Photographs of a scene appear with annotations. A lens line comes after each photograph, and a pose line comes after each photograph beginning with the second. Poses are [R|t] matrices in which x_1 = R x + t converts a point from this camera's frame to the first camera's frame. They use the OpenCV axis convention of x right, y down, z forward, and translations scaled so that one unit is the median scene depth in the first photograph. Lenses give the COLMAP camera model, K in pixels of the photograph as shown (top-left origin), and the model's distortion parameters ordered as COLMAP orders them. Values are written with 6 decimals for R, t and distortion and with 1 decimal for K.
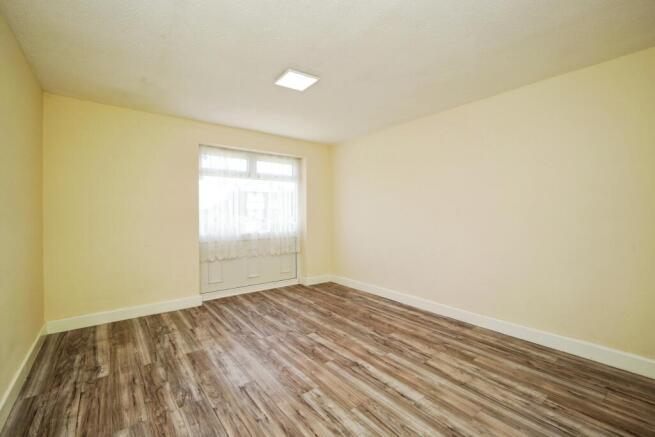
lens RADIAL K [[287.4, 0, 330.6], [0, 287.4, 216.3], [0, 0, 1]] dist [-0.001556, 0.000301]
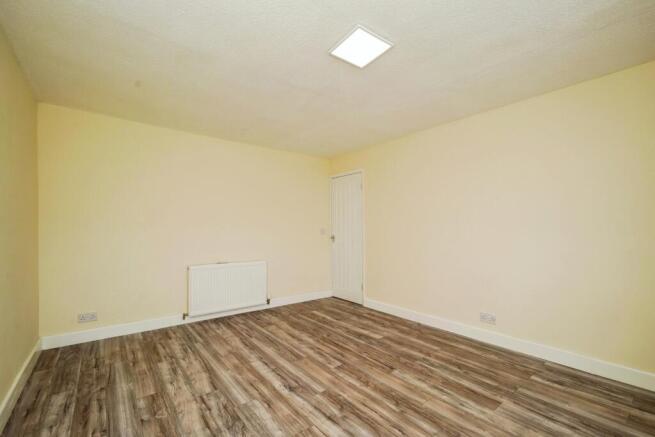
lens RADIAL K [[287.4, 0, 327.4], [0, 287.4, 220.9], [0, 0, 1]] dist [-0.001556, 0.000301]
pose [[-1.000000, 0.000596, -0.000327, -0.027134], [0.000603, 0.999761, -0.021876, -0.002970], [0.000314, -0.021877, -0.999761, 2.027375]]
